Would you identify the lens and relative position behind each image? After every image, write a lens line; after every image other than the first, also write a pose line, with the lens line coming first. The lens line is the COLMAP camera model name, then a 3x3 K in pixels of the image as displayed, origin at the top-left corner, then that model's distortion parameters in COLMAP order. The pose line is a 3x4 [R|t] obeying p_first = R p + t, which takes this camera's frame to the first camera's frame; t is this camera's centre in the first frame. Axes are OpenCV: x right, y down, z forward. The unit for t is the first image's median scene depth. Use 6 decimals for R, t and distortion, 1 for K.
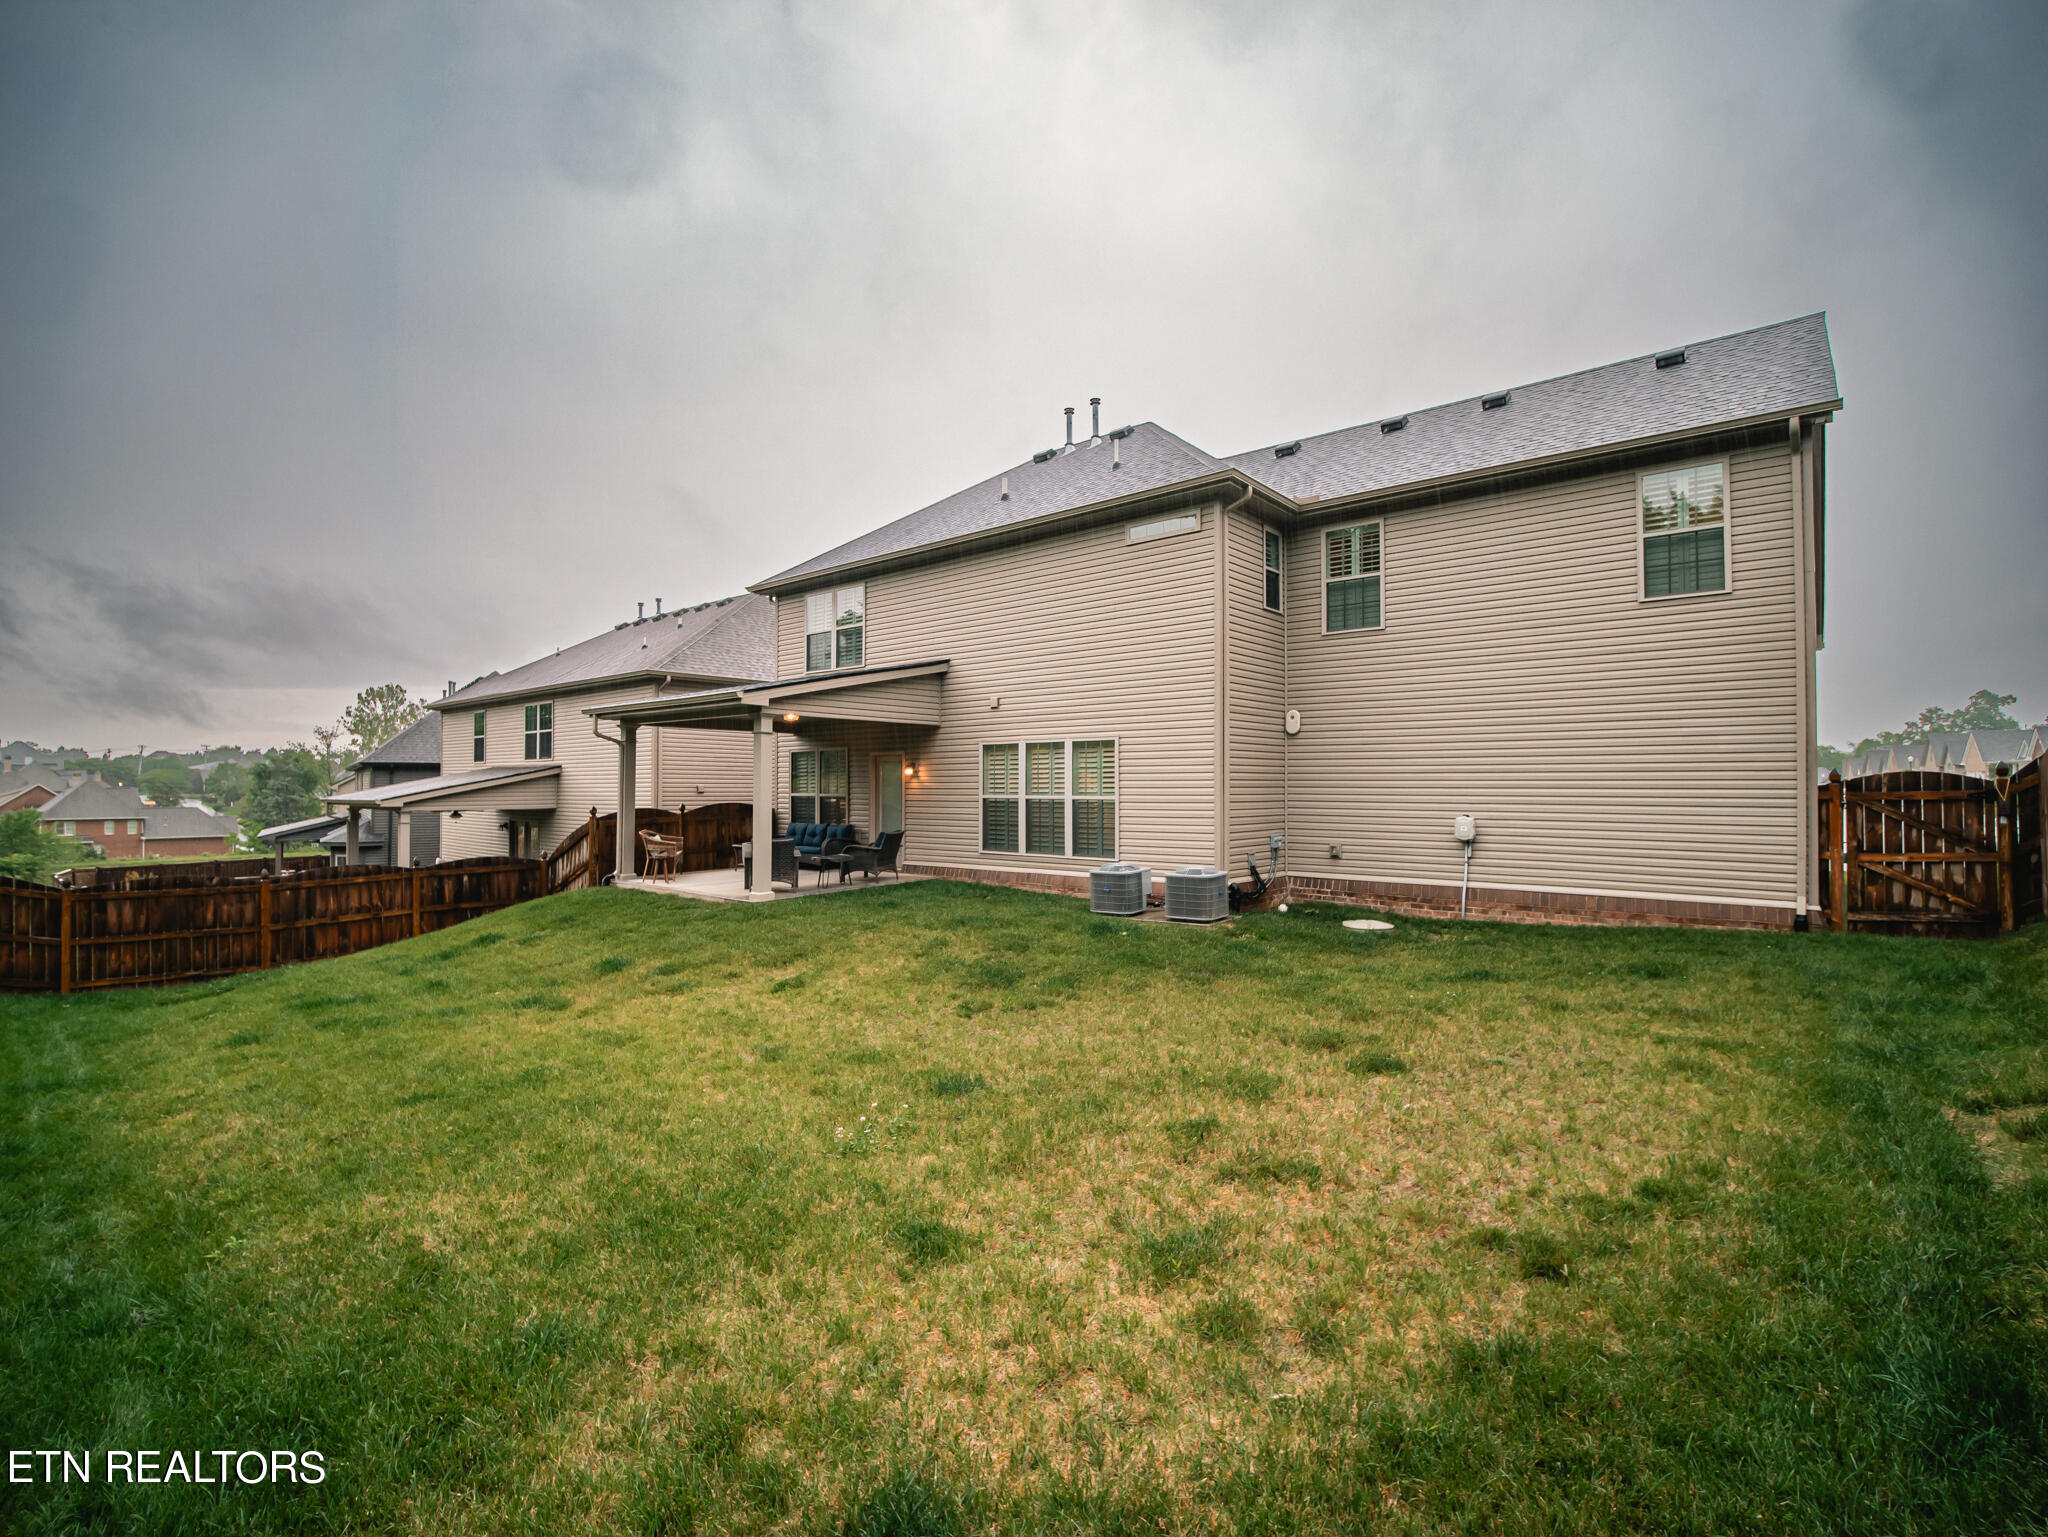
lens RADIAL K [[908.7, 0, 1013.6], [0, 908.7, 772.3], [0, 0, 1]] dist [-0.016536, -0.002242]
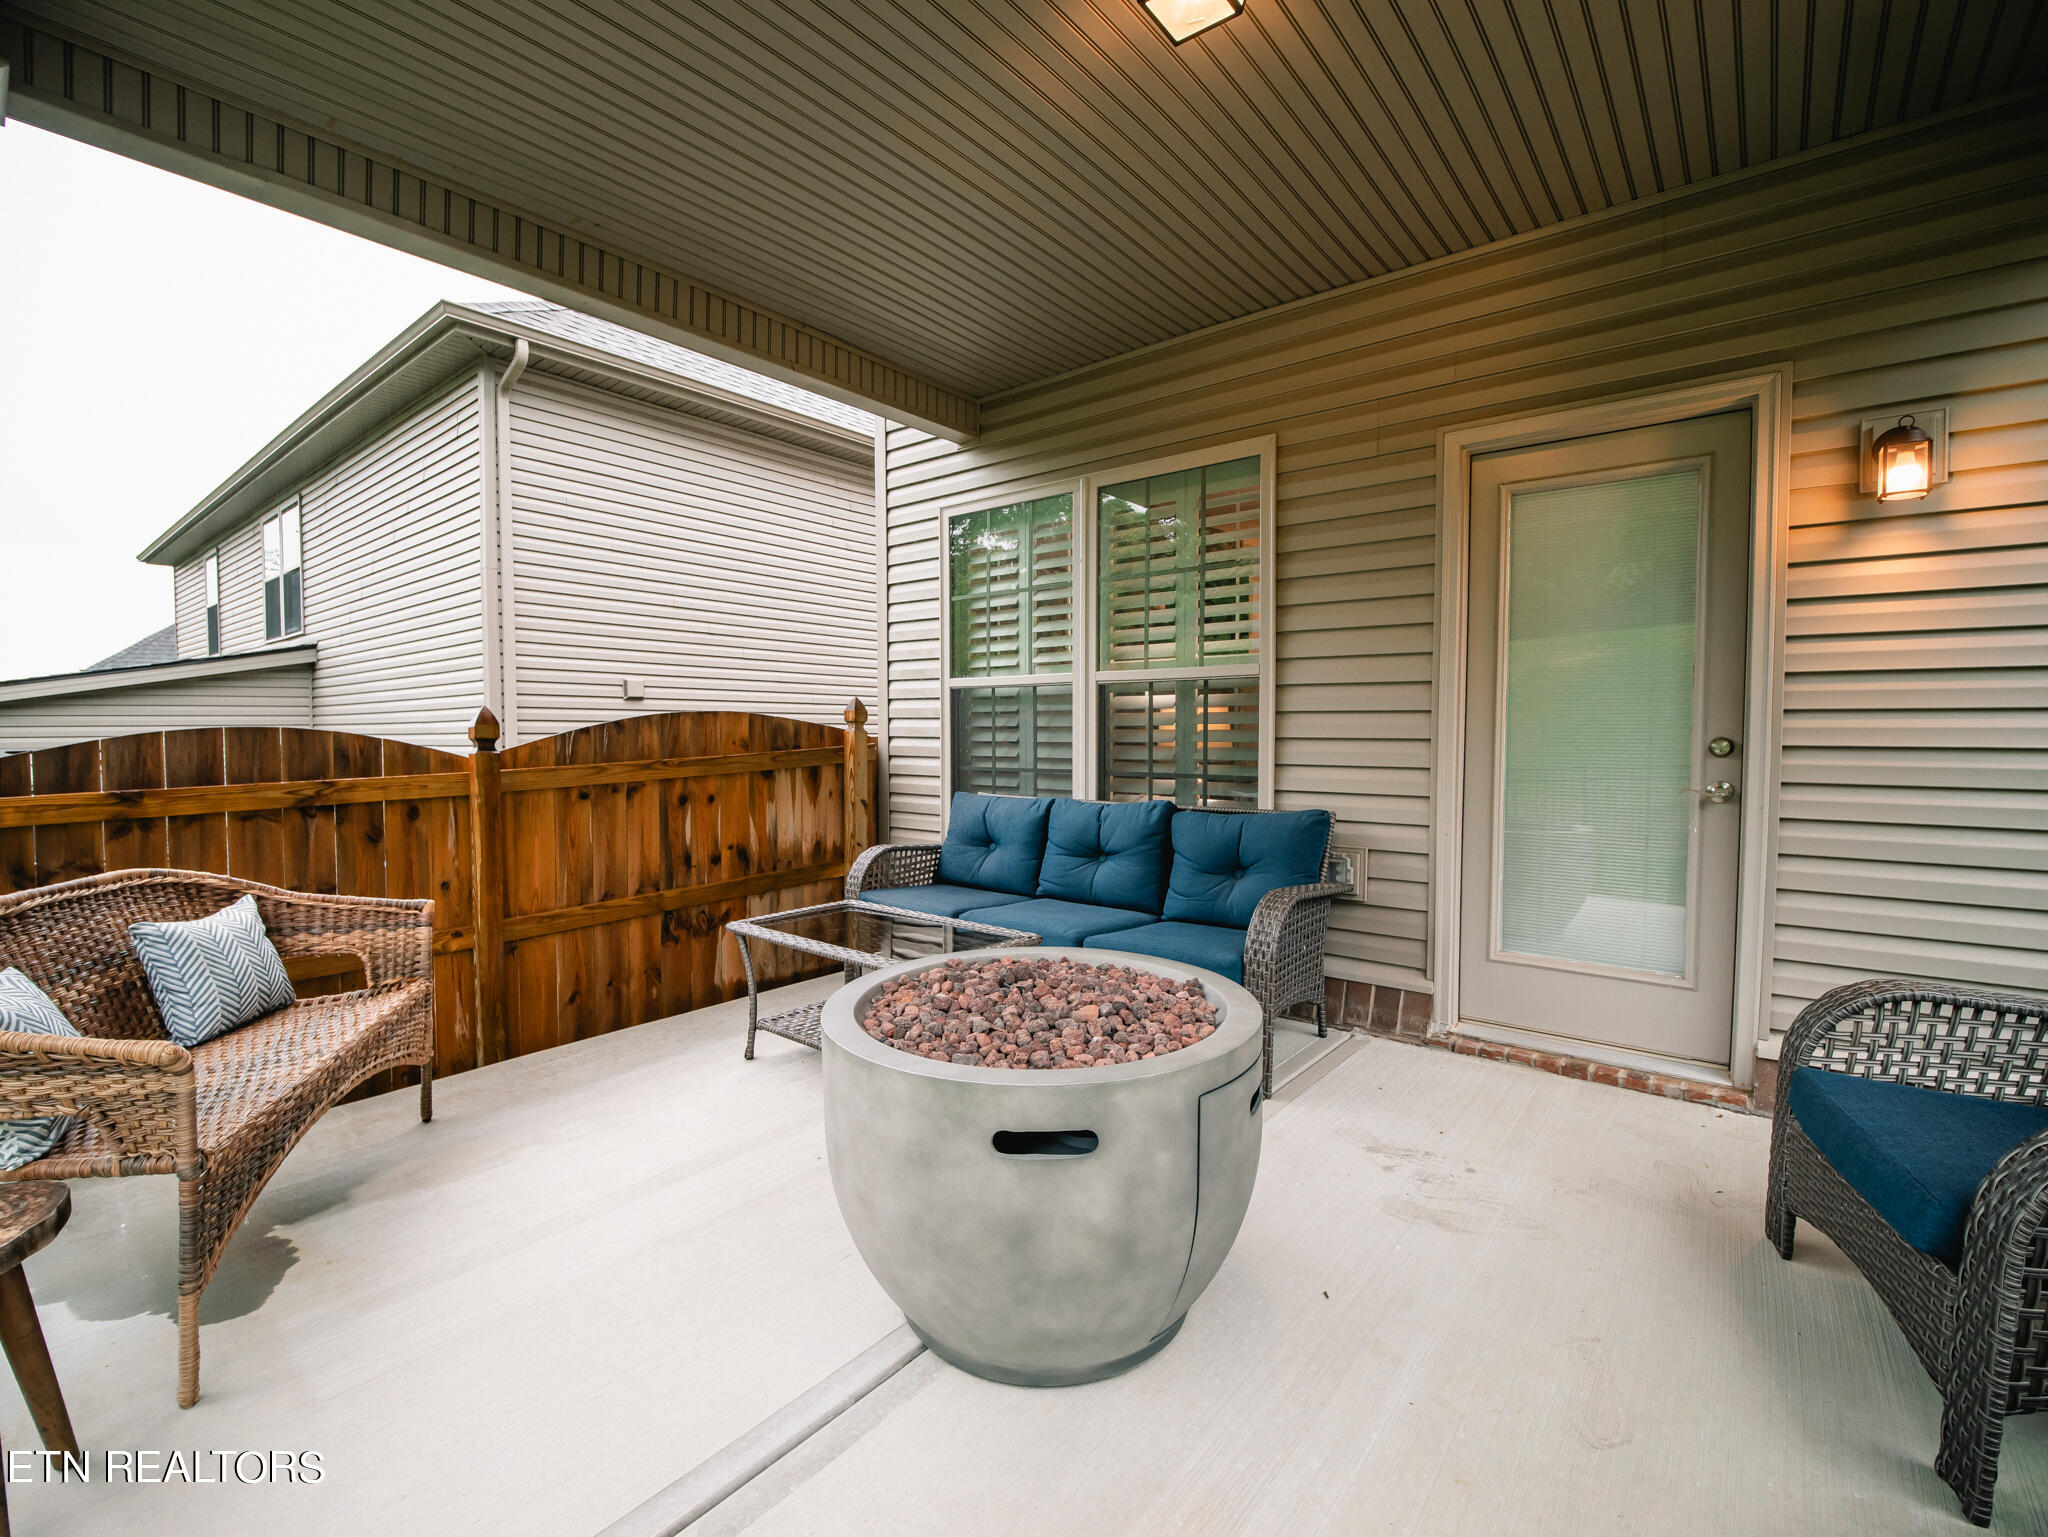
lens RADIAL K [[908.7, 0, 1013.6], [0, 908.7, 772.3], [0, 0, 1]] dist [-0.016536, -0.002242]
pose [[0.999908, 0.002381, 0.013320, -0.240356], [-0.003138, 0.998363, 0.057102, 0.036137], [-0.013162, -0.057138, 0.998280, 0.770122]]
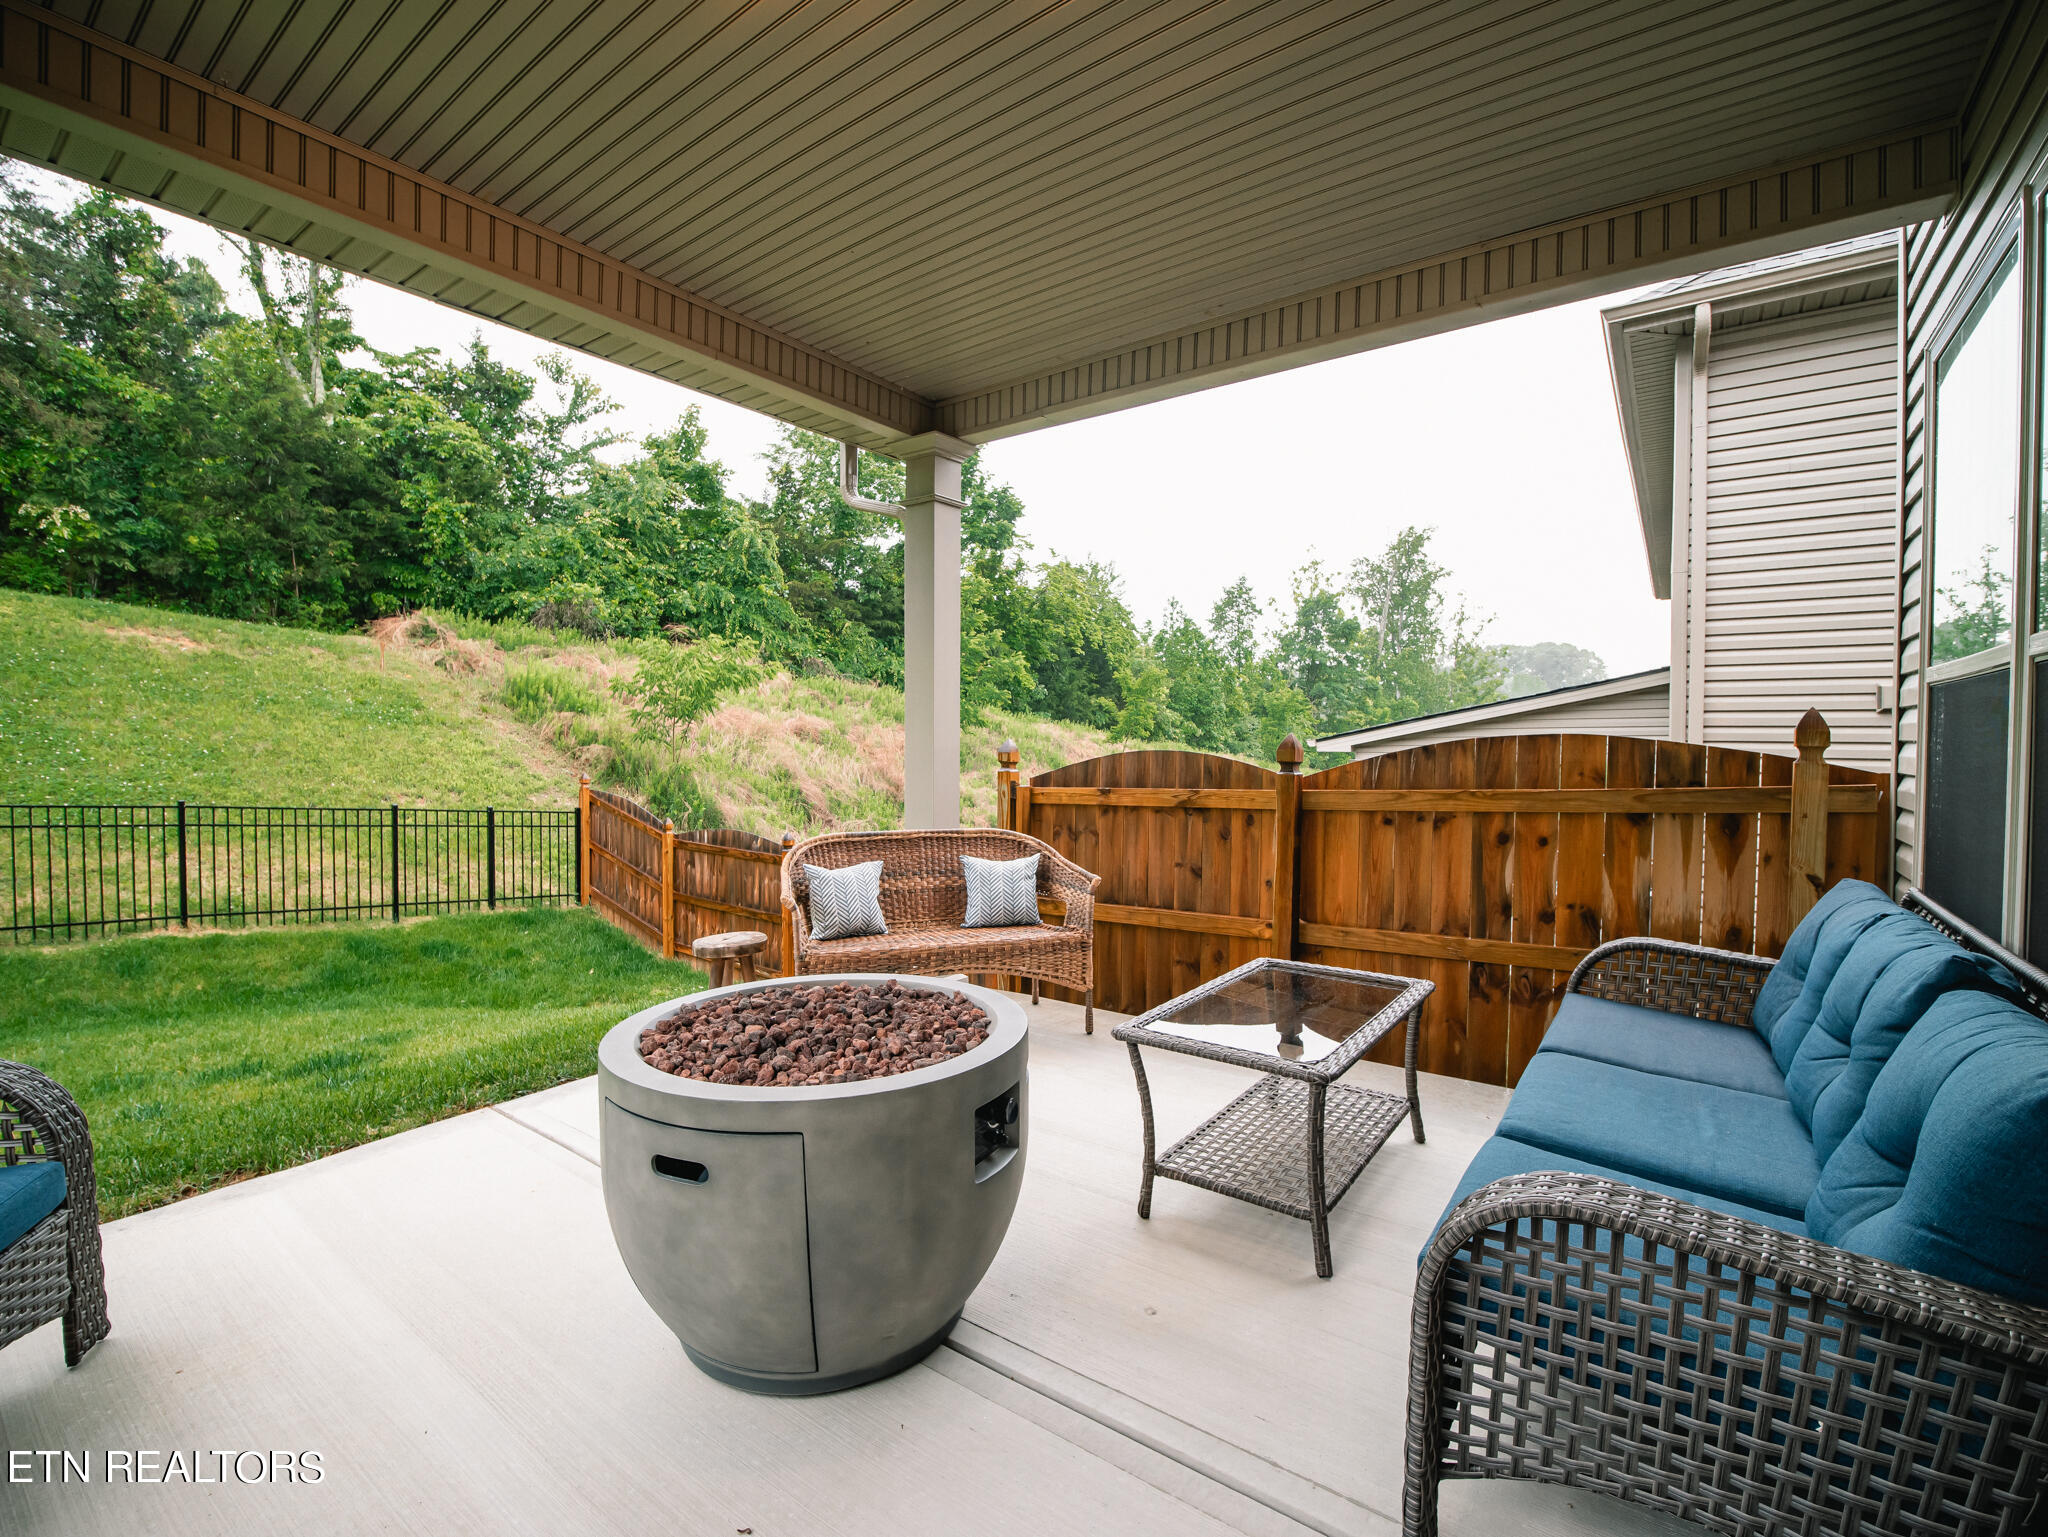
lens RADIAL K [[908.7, 0, 1013.6], [0, 908.7, 772.3], [0, 0, 1]] dist [-0.016536, -0.002242]
pose [[0.070948, 0.034654, -0.996878, -0.127830], [0.005803, 0.999365, 0.035154, 0.034617], [0.997463, -0.008279, 0.070702, 0.886946]]
